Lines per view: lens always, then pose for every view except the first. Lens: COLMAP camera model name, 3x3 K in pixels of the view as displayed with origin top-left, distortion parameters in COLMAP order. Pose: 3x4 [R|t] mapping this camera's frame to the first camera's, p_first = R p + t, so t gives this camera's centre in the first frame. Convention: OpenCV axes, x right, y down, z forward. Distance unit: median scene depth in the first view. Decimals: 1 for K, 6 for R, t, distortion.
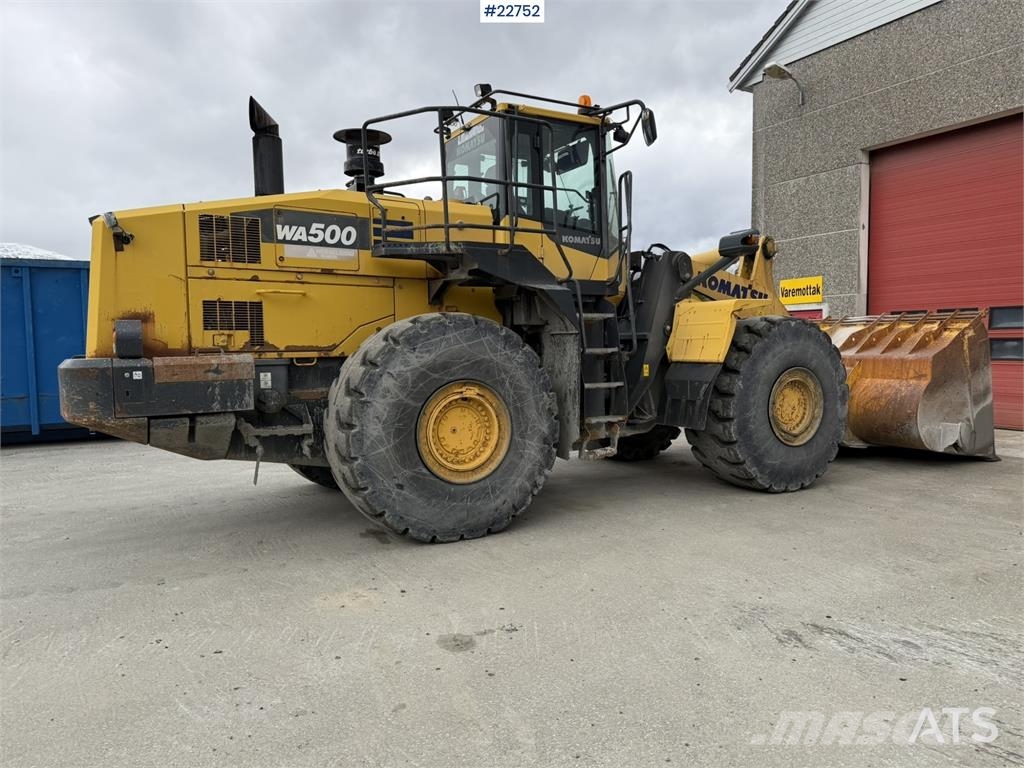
lens RADIAL K [[713.1, 0, 517.1], [0, 713.1, 385.2], [0, 0, 1]] dist [0.130713, -0.224951]
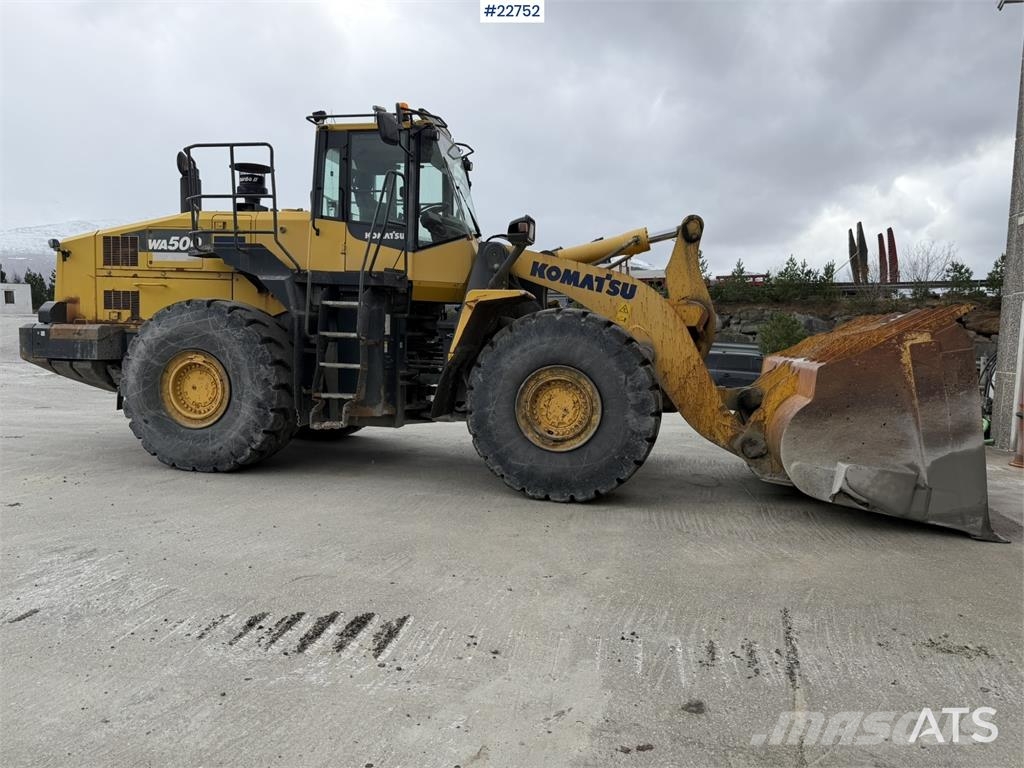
lens RADIAL K [[713.1, 0, 517.1], [0, 713.1, 385.2], [0, 0, 1]] dist [0.130713, -0.224951]
pose [[0.744525, 0.081169, -0.662642, 1.213767], [-0.080766, 0.996242, 0.031287, -0.030427], [0.662691, 0.030225, 0.748283, 0.383587]]
